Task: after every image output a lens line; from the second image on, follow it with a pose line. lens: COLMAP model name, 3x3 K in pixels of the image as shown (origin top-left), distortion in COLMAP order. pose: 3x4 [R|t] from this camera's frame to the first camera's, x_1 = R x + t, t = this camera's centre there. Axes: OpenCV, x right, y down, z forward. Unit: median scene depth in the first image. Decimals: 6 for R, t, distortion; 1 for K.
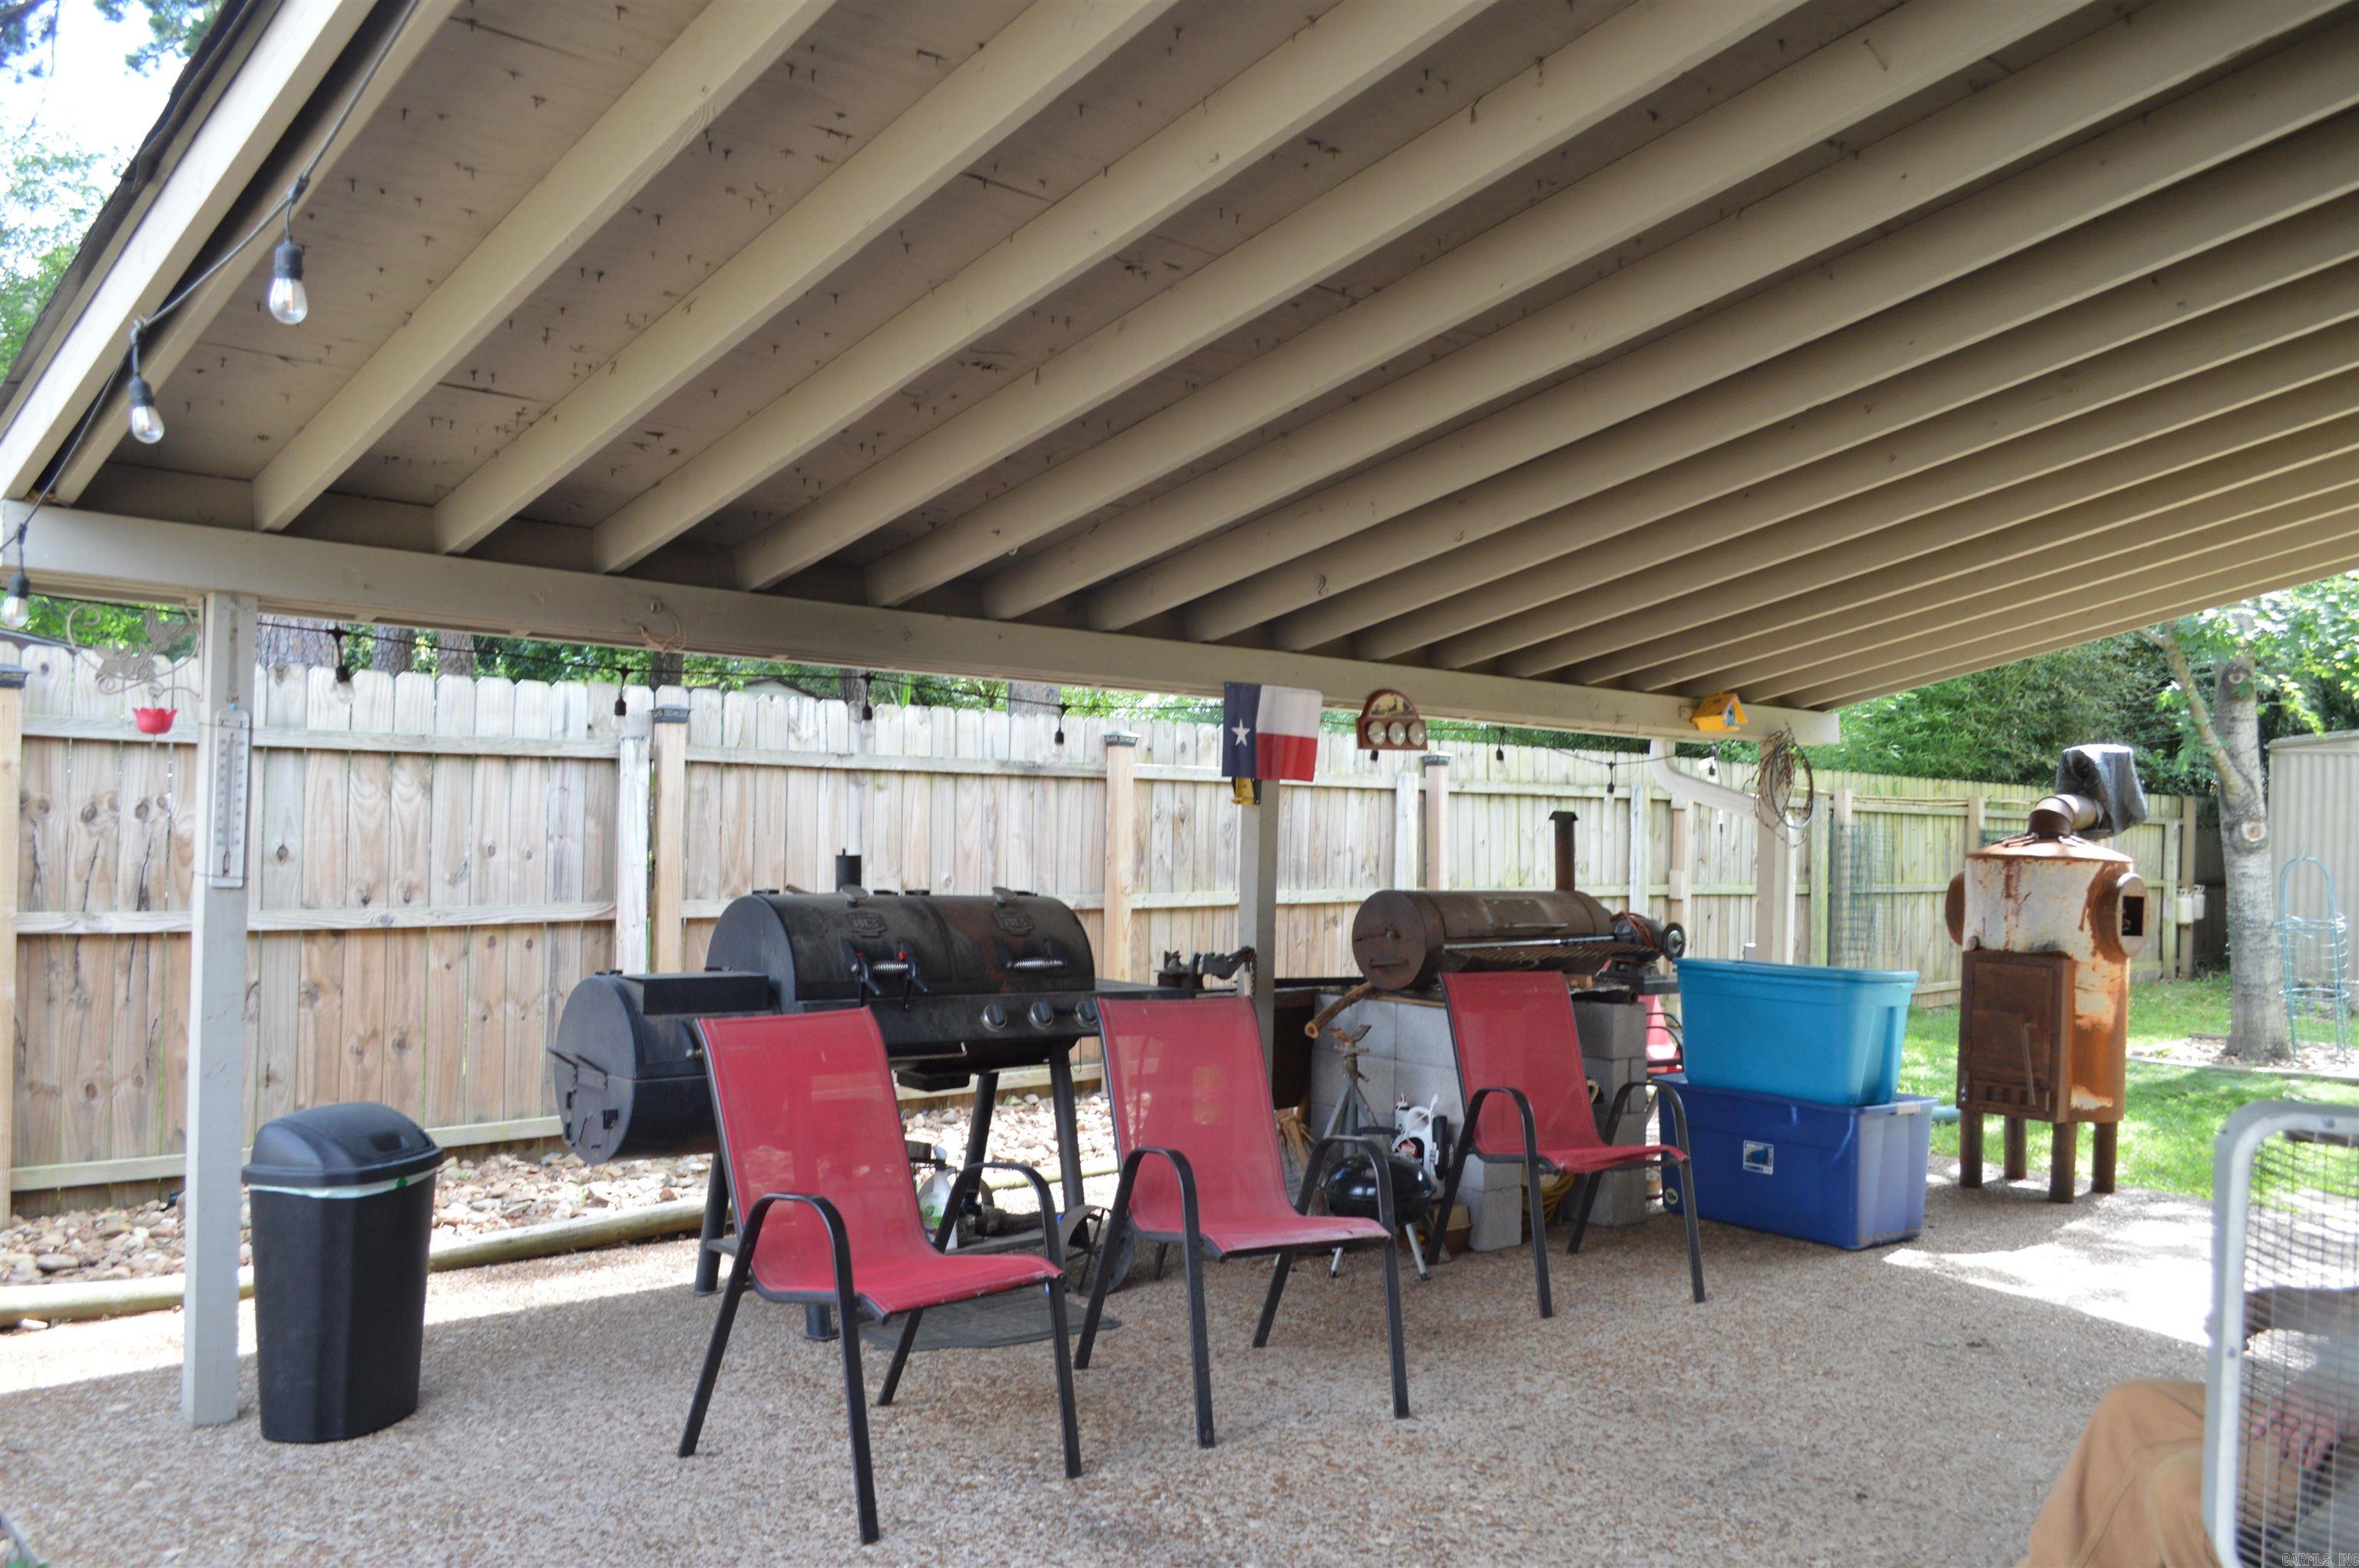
lens RADIAL K [[1870.3, 0, 1178.8], [0, 1870.3, 790.8], [0, 0, 1]] dist [0.000406, -0.011470]
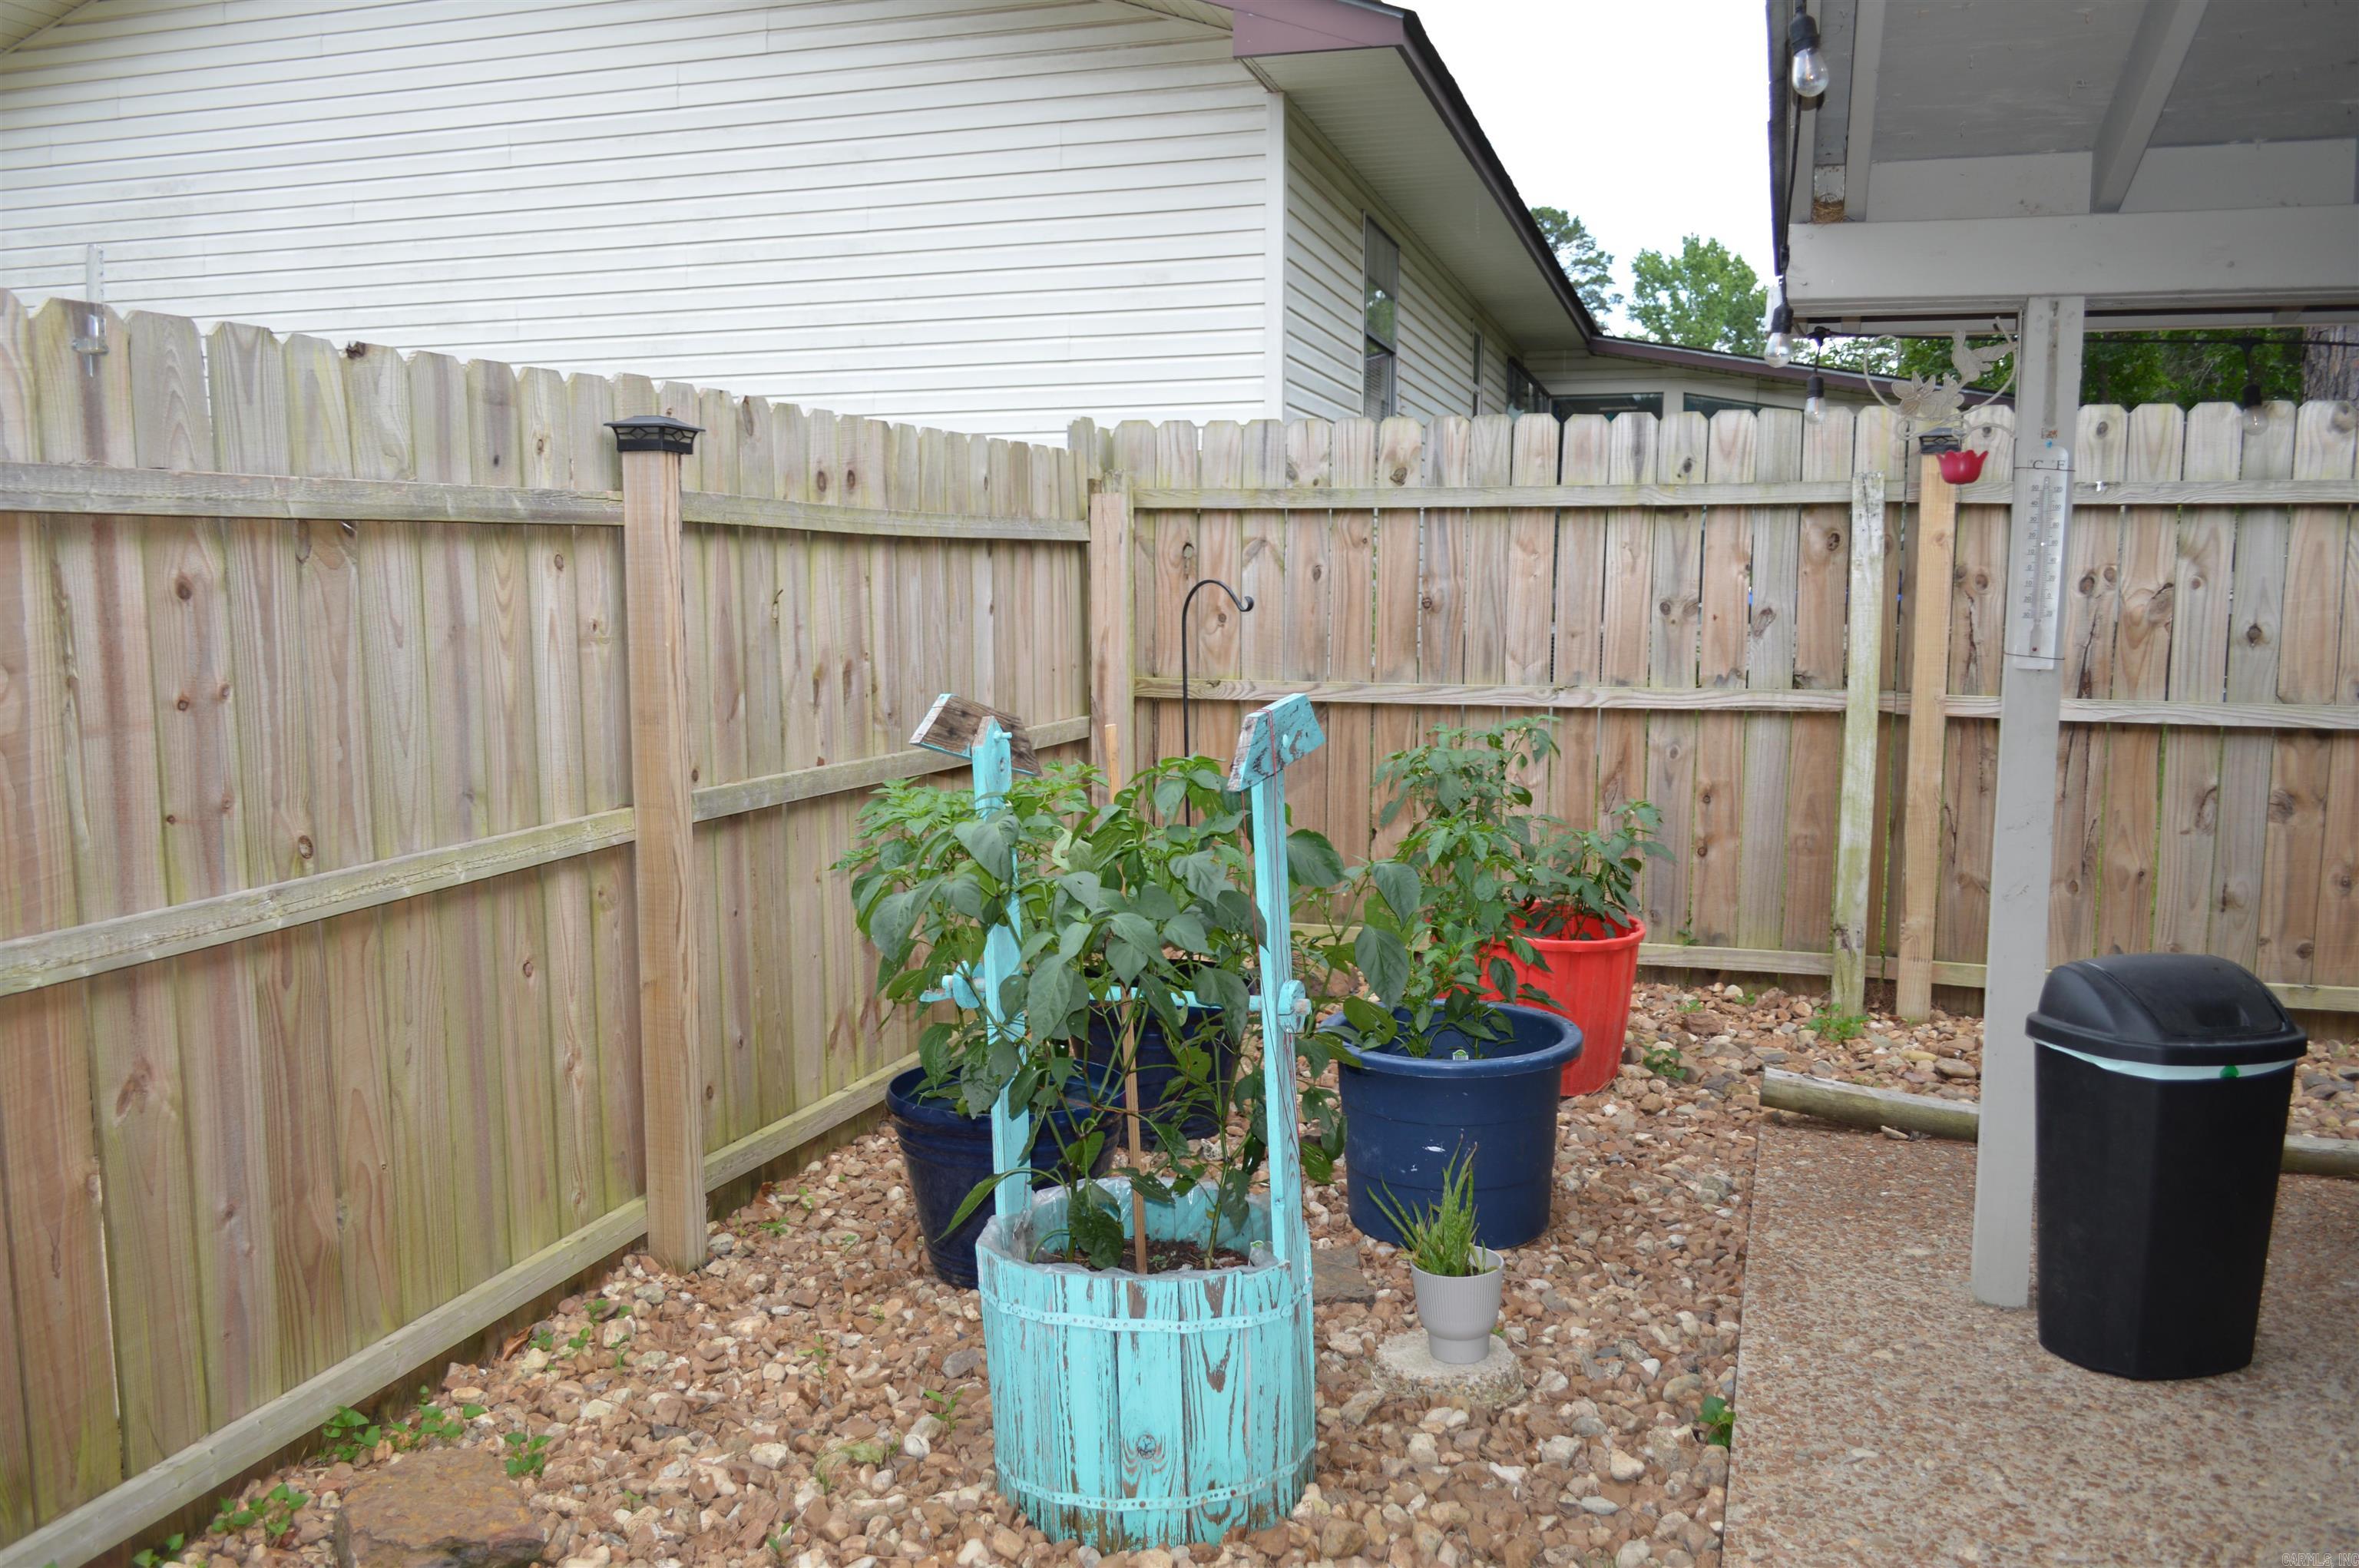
lens RADIAL K [[1870.3, 0, 1179.9], [0, 1870.3, 799.0], [0, 0, 1]] dist [0.000406, -0.011470]
pose [[0.487033, 0.083120, -0.869419, 0.013254], [0.019306, 0.994193, 0.105864, 0.009714], [0.873170, -0.068345, 0.482600, 0.191960]]
